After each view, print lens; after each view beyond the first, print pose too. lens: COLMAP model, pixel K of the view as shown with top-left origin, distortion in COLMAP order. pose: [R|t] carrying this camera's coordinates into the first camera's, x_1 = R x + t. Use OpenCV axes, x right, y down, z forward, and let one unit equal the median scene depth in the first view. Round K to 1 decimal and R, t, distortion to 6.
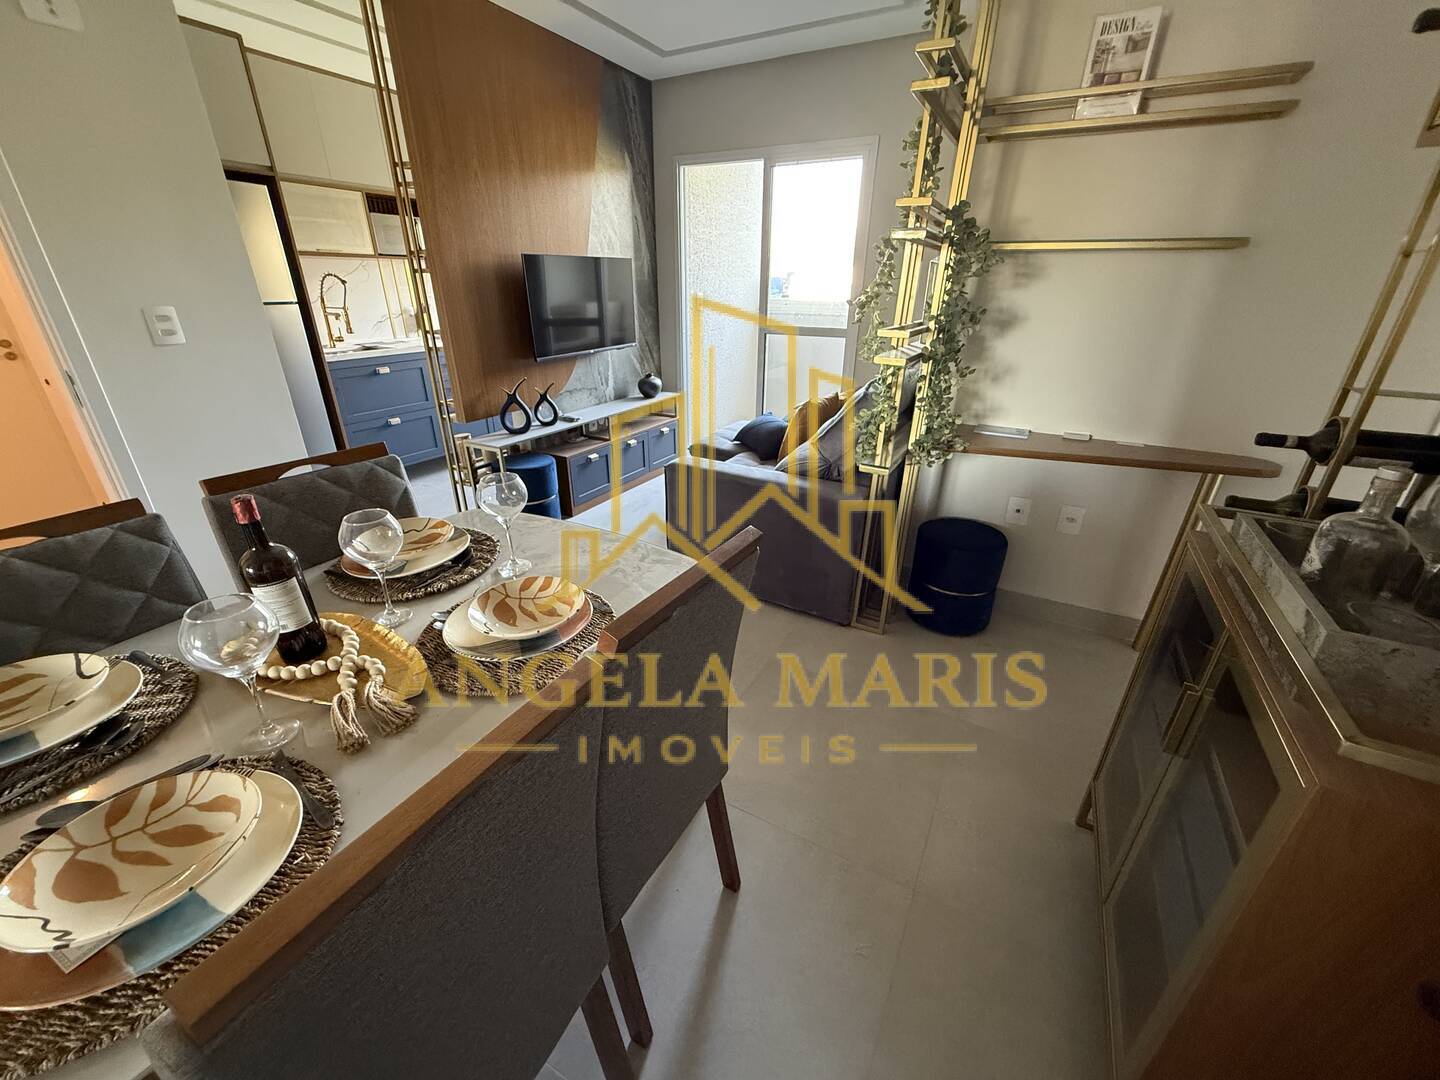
lens RADIAL K [[573.9, 0, 714.6], [0, 573.9, 540.1], [0, 0, 1]] dist [0.001884, 0.000108]
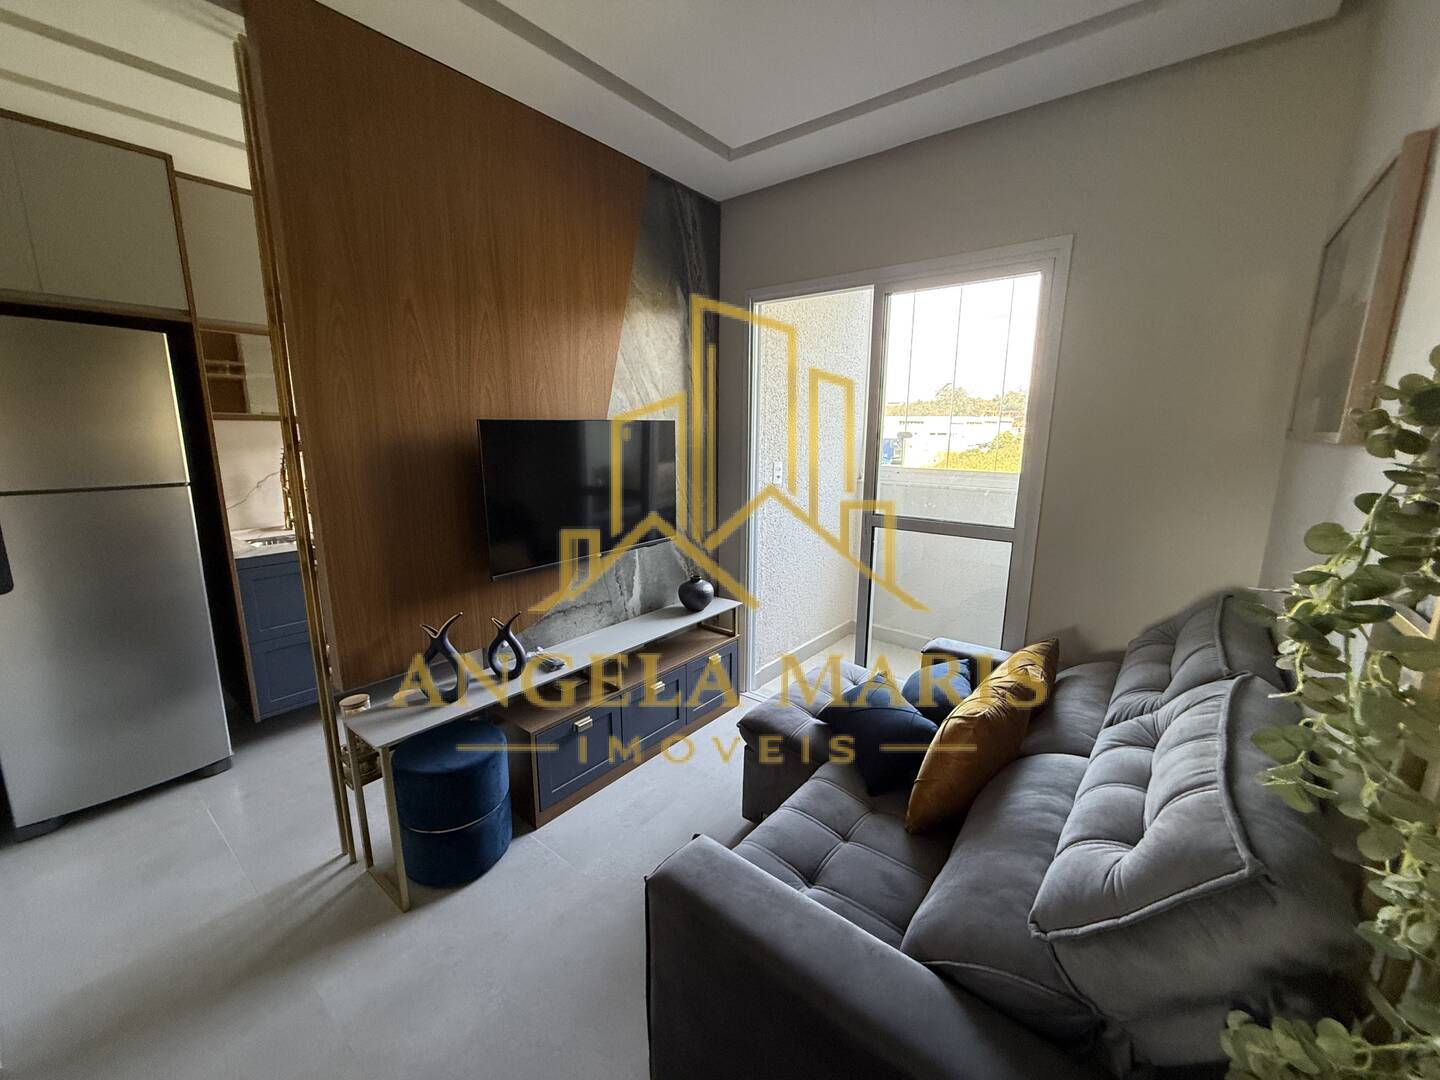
lens RADIAL K [[573.9, 0, 714.6], [0, 573.9, 540.1], [0, 0, 1]] dist [0.001884, 0.000108]
pose [[0.986355, 0.031373, -0.161614, 0.018043], [-0.067960, 0.971722, -0.226137, -0.200772], [0.149949, 0.234034, 0.960595, 0.381268]]
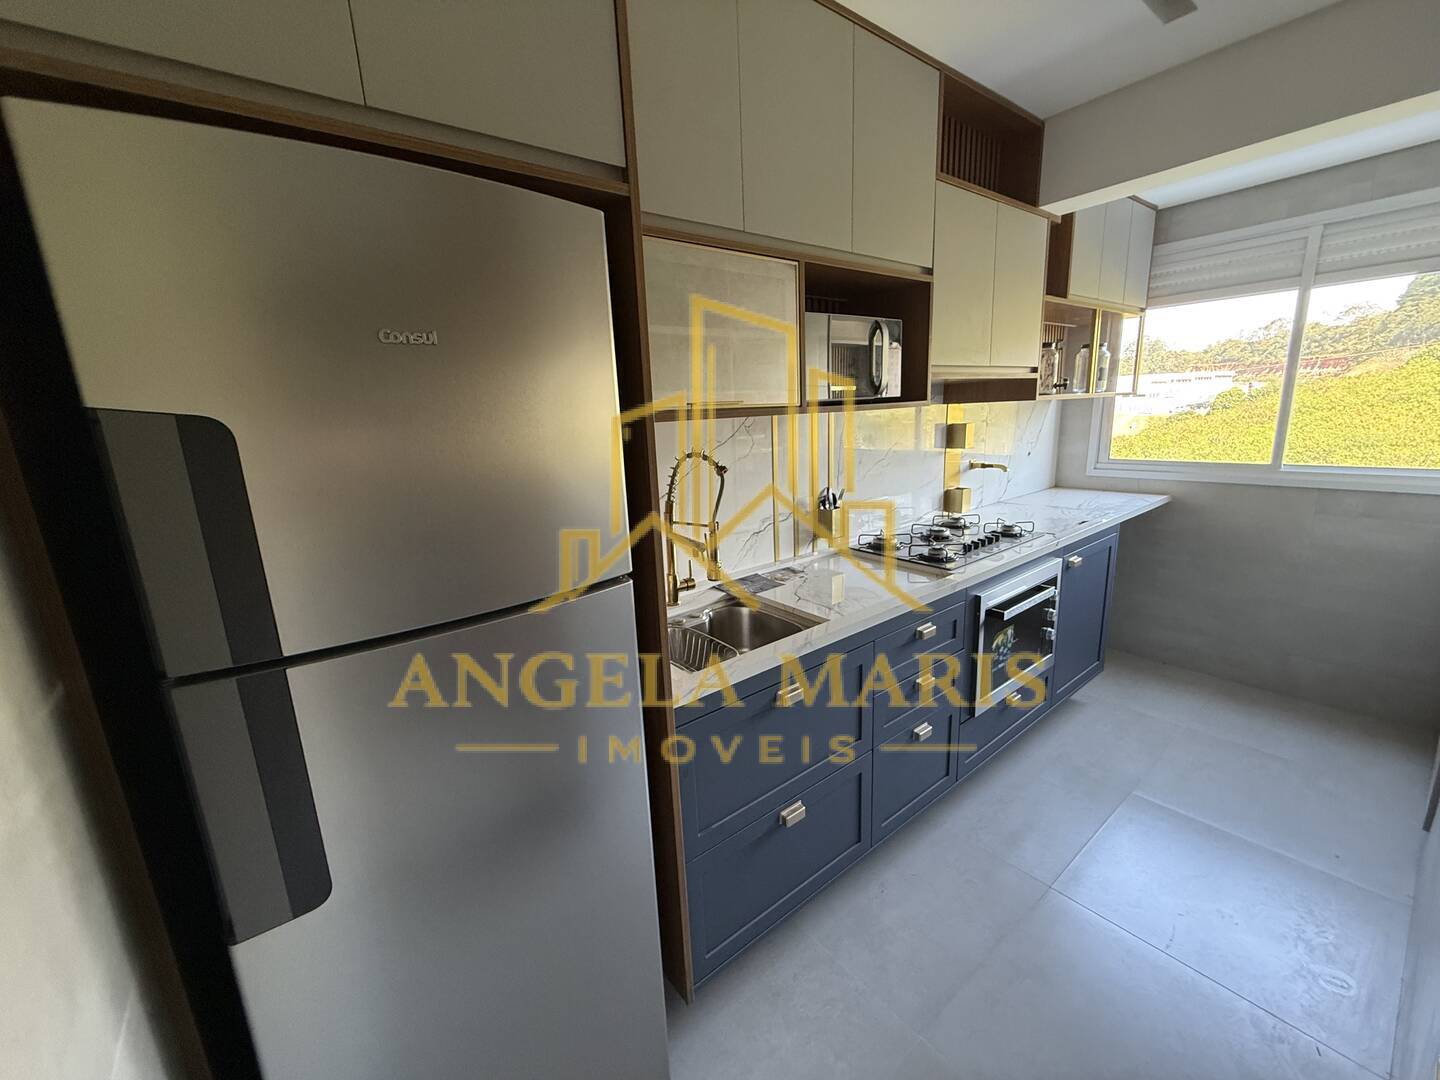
lens RADIAL K [[573.9, 0, 714.6], [0, 573.9, 540.1], [0, 0, 1]] dist [0.001884, 0.000108]
pose [[0.917800, 0.030402, -0.395877, -0.493221], [-0.108353, 0.978397, -0.176066, -0.331825], [0.381972, 0.204488, 0.901267, 0.643729]]
